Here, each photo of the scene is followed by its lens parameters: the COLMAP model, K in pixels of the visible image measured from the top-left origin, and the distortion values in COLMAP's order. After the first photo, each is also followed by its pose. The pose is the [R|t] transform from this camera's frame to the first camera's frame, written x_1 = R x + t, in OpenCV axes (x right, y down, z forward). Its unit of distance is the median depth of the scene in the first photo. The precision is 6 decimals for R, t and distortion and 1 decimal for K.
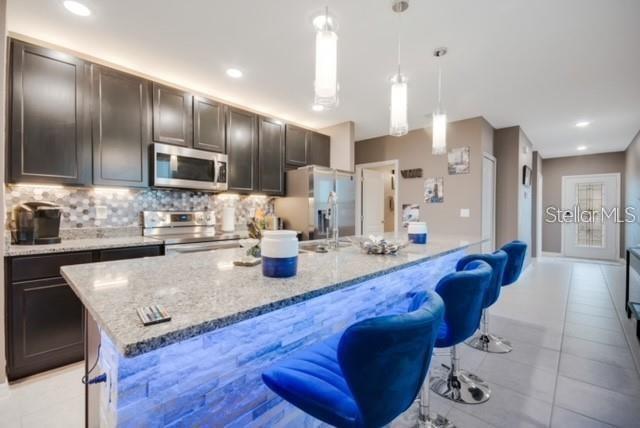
lens RADIAL K [[278.8, 0, 317.4], [0, 278.8, 211.0], [0, 0, 1]] dist [0.019015, 0.000065]
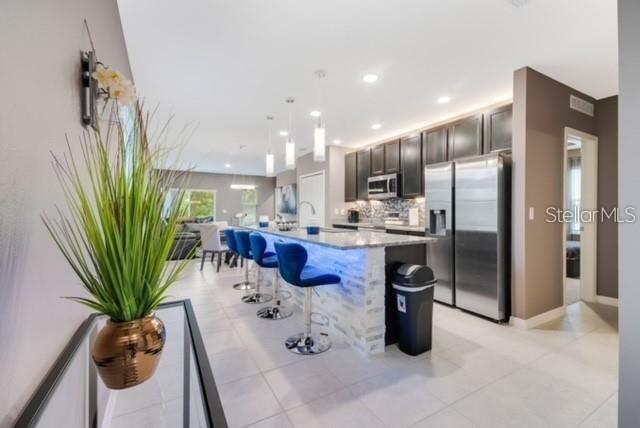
lens RADIAL K [[278.8, 0, 317.4], [0, 278.8, 211.0], [0, 0, 1]] dist [0.019015, 0.000065]
pose [[-0.298398, -0.003303, -0.954436, 1.123721], [-0.004777, 0.999987, -0.001967, 0.004968], [0.954430, 0.003973, -0.298410, 0.964843]]
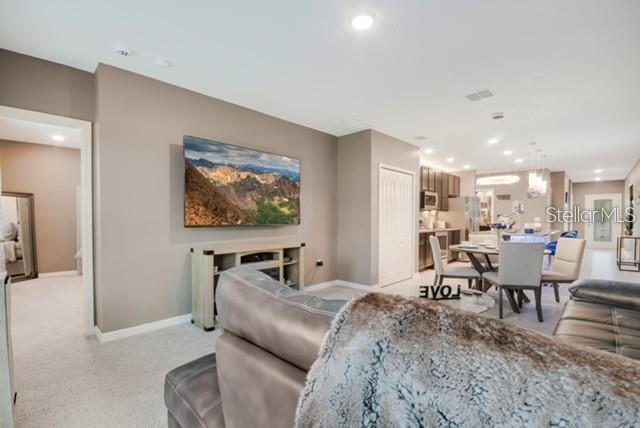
lens RADIAL K [[283.6, 0, 329.2], [0, 283.6, 225.6], [0, 0, 1]] dist [0.000180, -0.000162]
pose [[0.999993, -0.003418, -0.001614, -1.078494], [0.003455, 0.999715, 0.023633, -0.001132], [0.001533, -0.023638, 0.999719, -1.129251]]
